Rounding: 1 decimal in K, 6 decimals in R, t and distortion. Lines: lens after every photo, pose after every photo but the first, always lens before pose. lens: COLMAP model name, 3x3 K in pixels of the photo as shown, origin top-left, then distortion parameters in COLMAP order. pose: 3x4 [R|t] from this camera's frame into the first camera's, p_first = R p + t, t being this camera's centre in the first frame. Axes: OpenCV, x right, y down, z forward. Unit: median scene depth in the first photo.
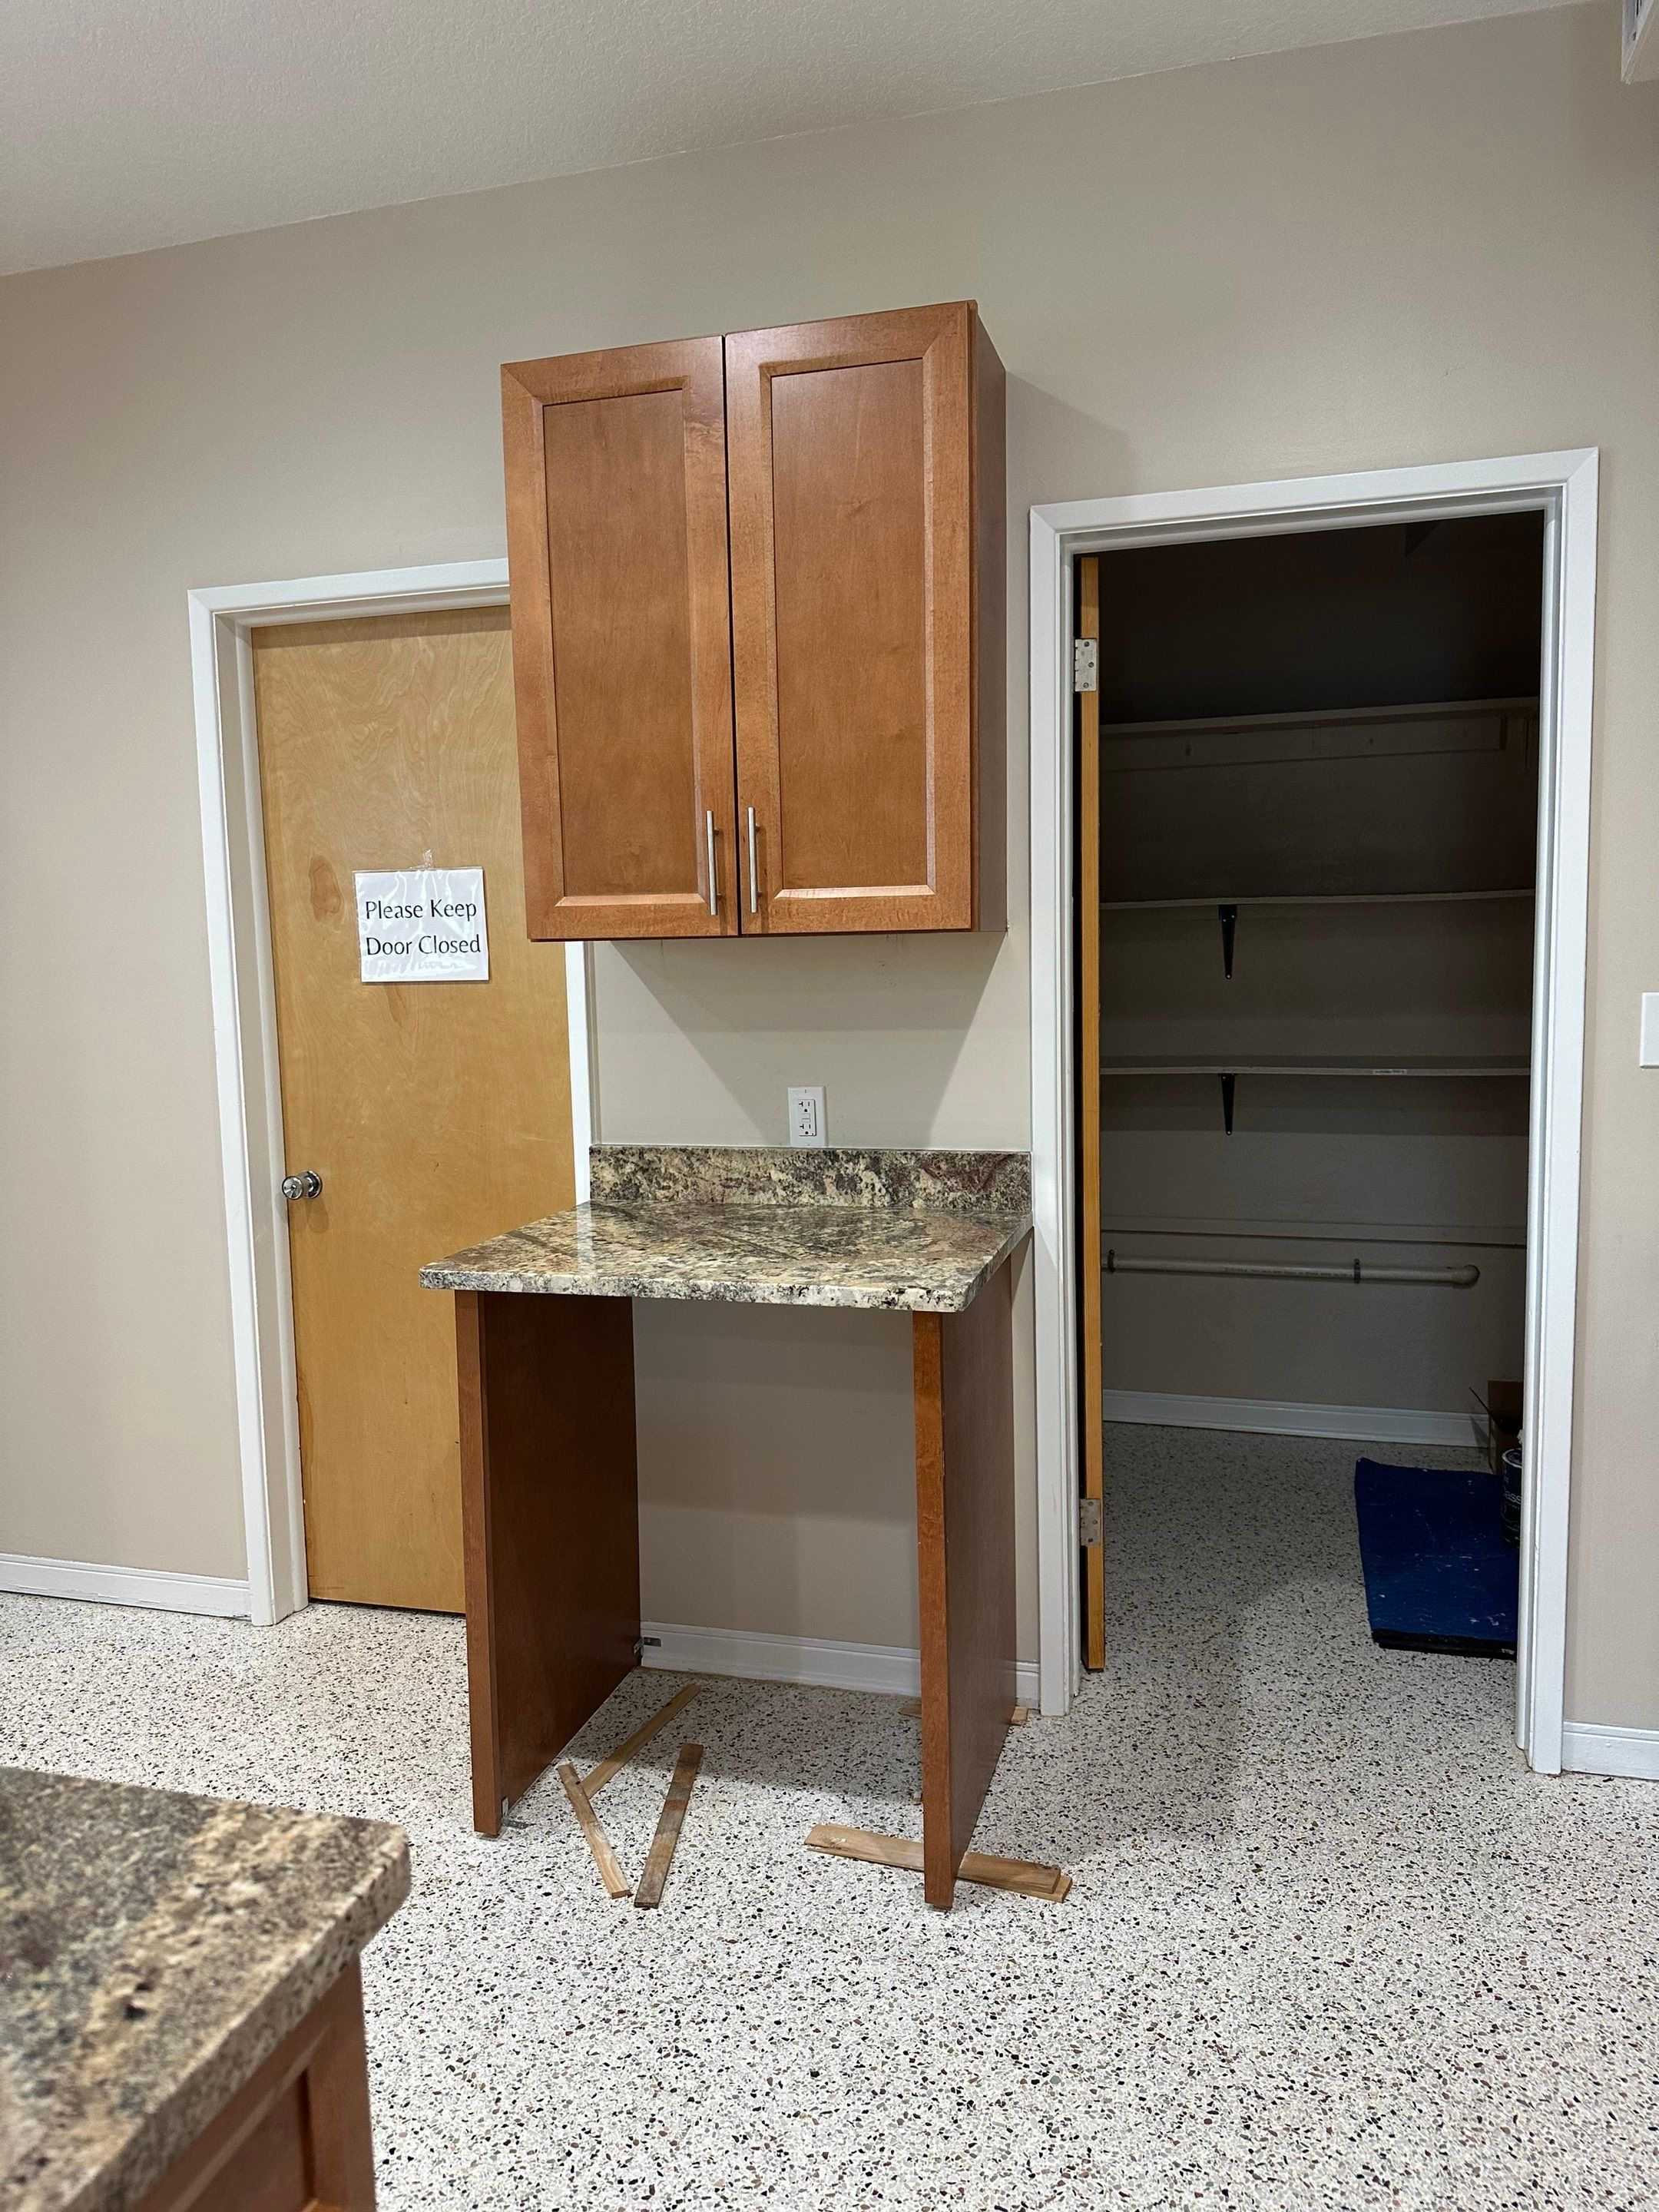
lens RADIAL K [[1616.4, 0, 836.3], [0, 1616.4, 1126.5], [0, 0, 1]] dist [0.054071, -0.033881]
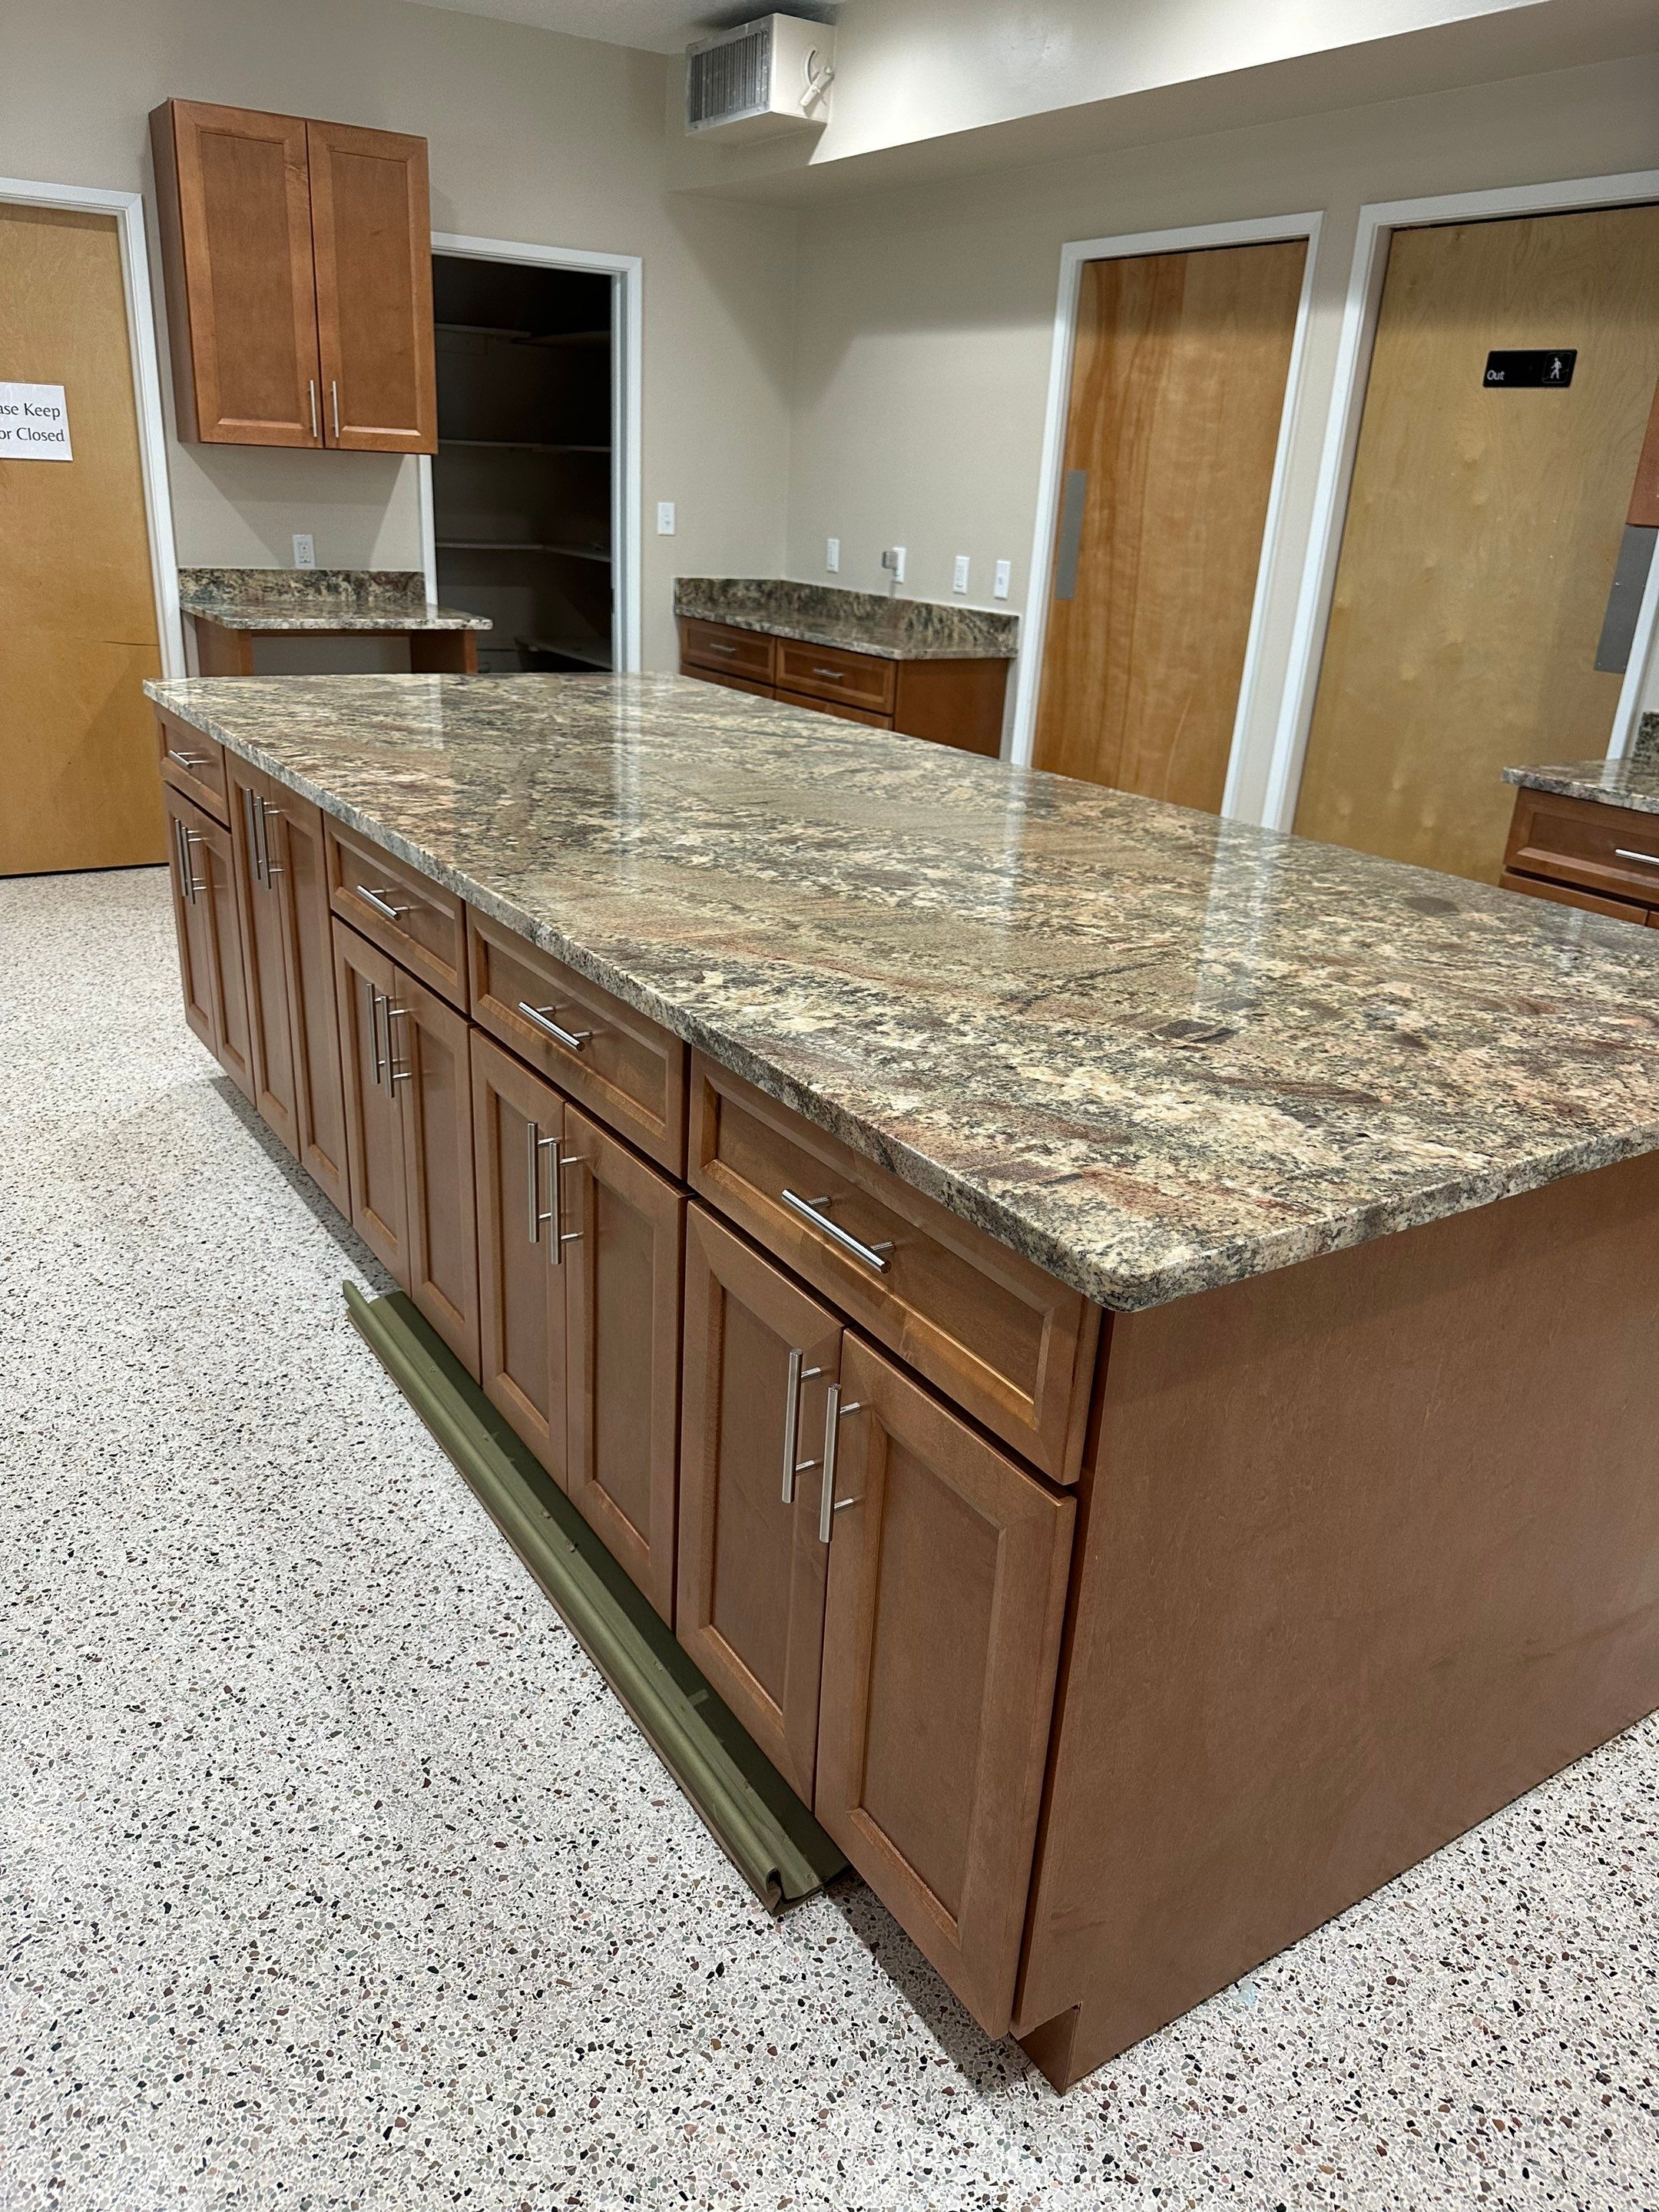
lens RADIAL K [[1607.6, 0, 859.4], [0, 1607.6, 1217.7], [0, 0, 1]] dist [0.002685, -0.003919]
pose [[0.652252, -0.263725, 0.710645, -1.326277], [0.024240, 0.944301, 0.328188, 0.148934], [-0.757615, -0.196836, 0.622315, -0.969047]]
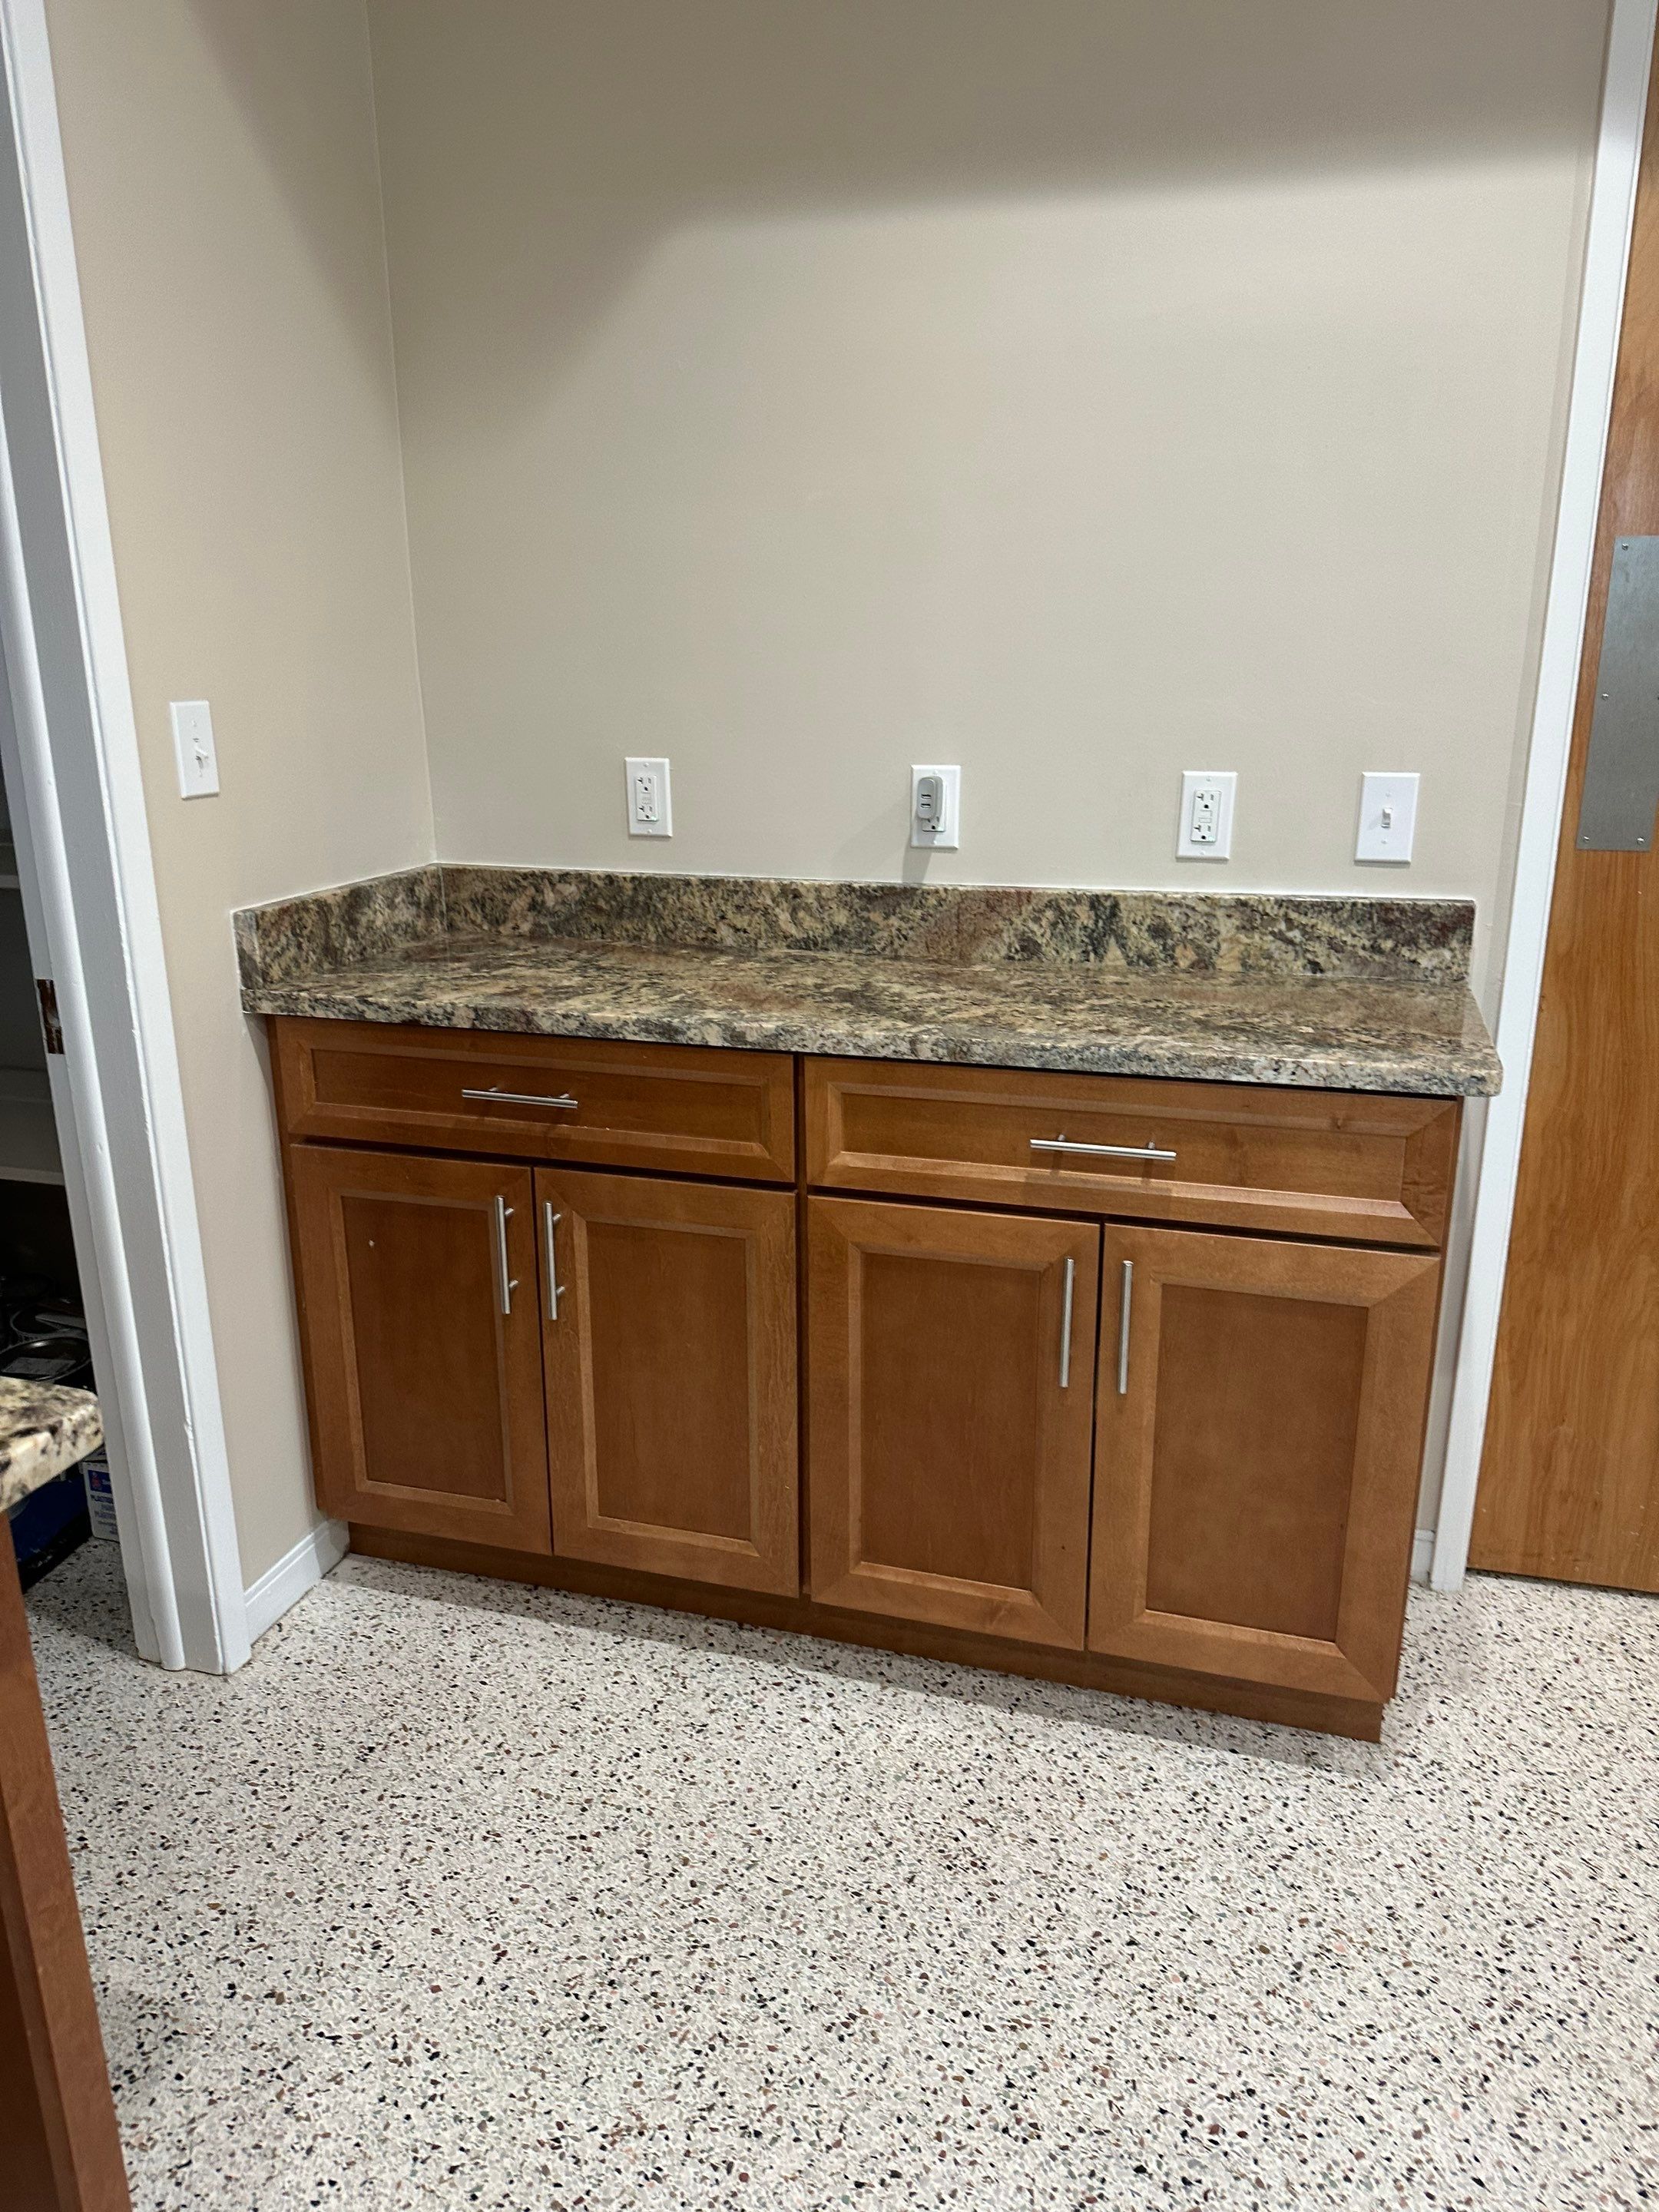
lens RADIAL K [[1560.3, 0, 823.0], [0, 1560.3, 1124.1], [0, 0, 1]] dist [0.024625, -0.031118]
pose [[0.020179, -0.273215, 0.961741, -0.272536], [0.127104, 0.954833, 0.268586, -0.051598], [-0.991684, 0.116821, 0.053994, 0.669521]]
